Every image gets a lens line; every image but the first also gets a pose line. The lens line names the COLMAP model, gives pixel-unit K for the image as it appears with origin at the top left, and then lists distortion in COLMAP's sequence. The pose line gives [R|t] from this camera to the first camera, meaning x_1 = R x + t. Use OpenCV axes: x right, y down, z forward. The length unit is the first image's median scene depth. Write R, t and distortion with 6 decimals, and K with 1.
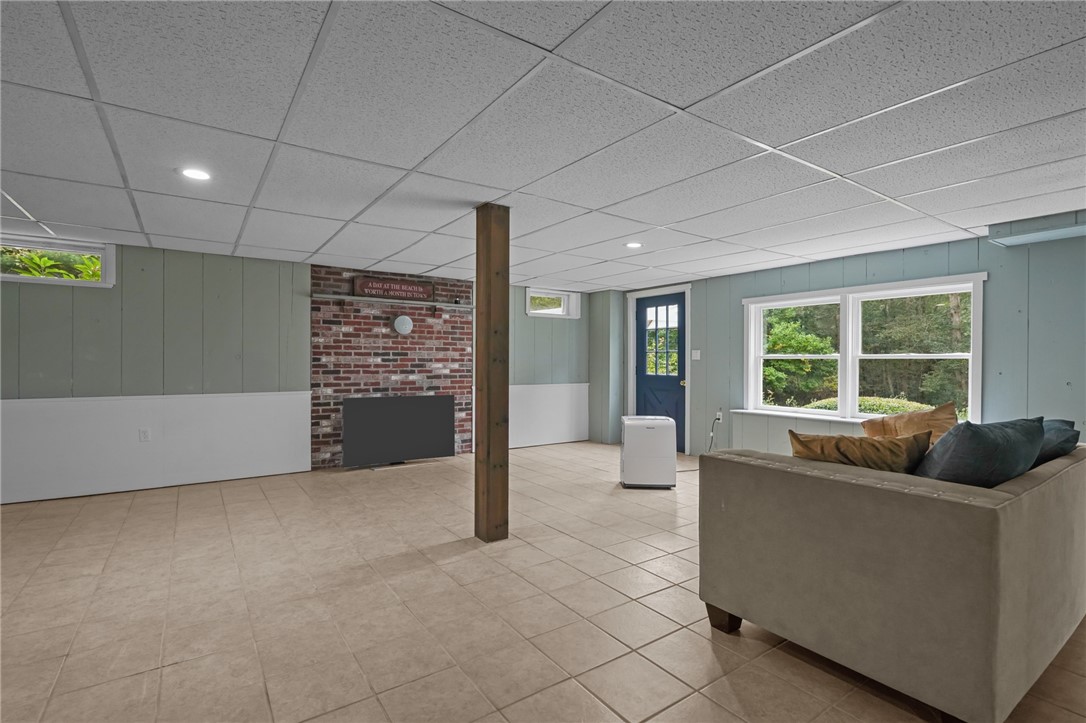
lens RADIAL K [[497.5, 0, 533.8], [0, 497.5, 363.9], [0, 0, 1]] dist [-0.004466, -0.000006]
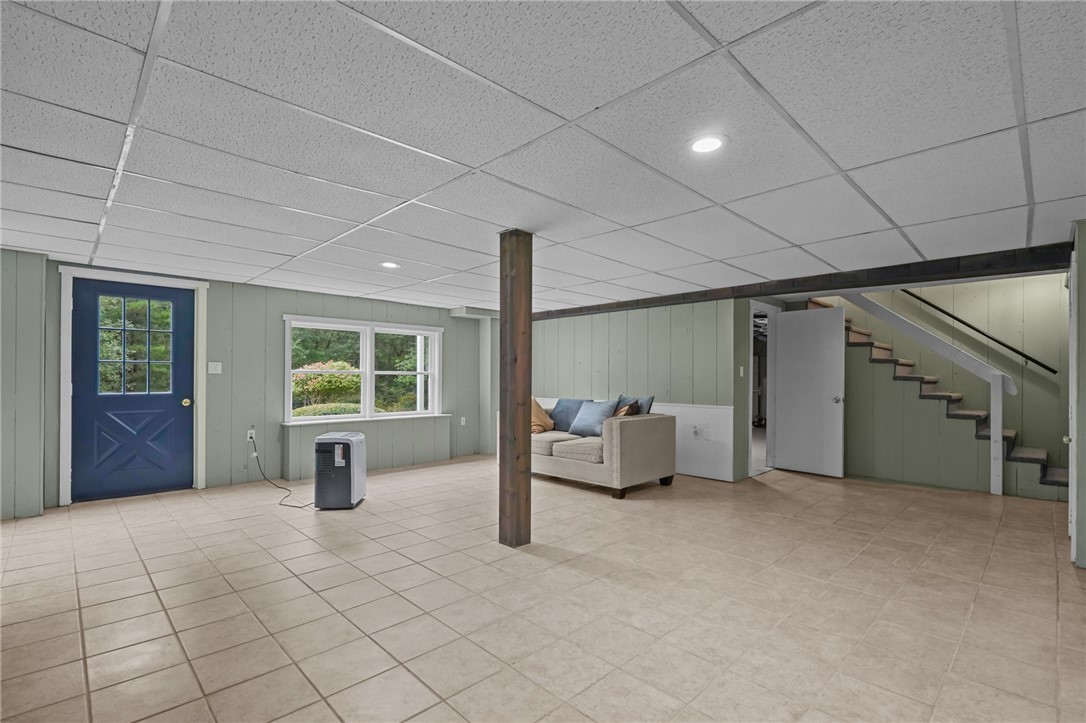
lens RADIAL K [[497.5, 0, 541.5], [0, 497.5, 371.2], [0, 0, 1]] dist [-0.004466, -0.000006]
pose [[-0.162985, 0.009365, 0.986584, -1.142904], [0.000298, 0.999955, -0.009443, -0.008318], [-0.986629, -0.001245, -0.162980, 1.113807]]
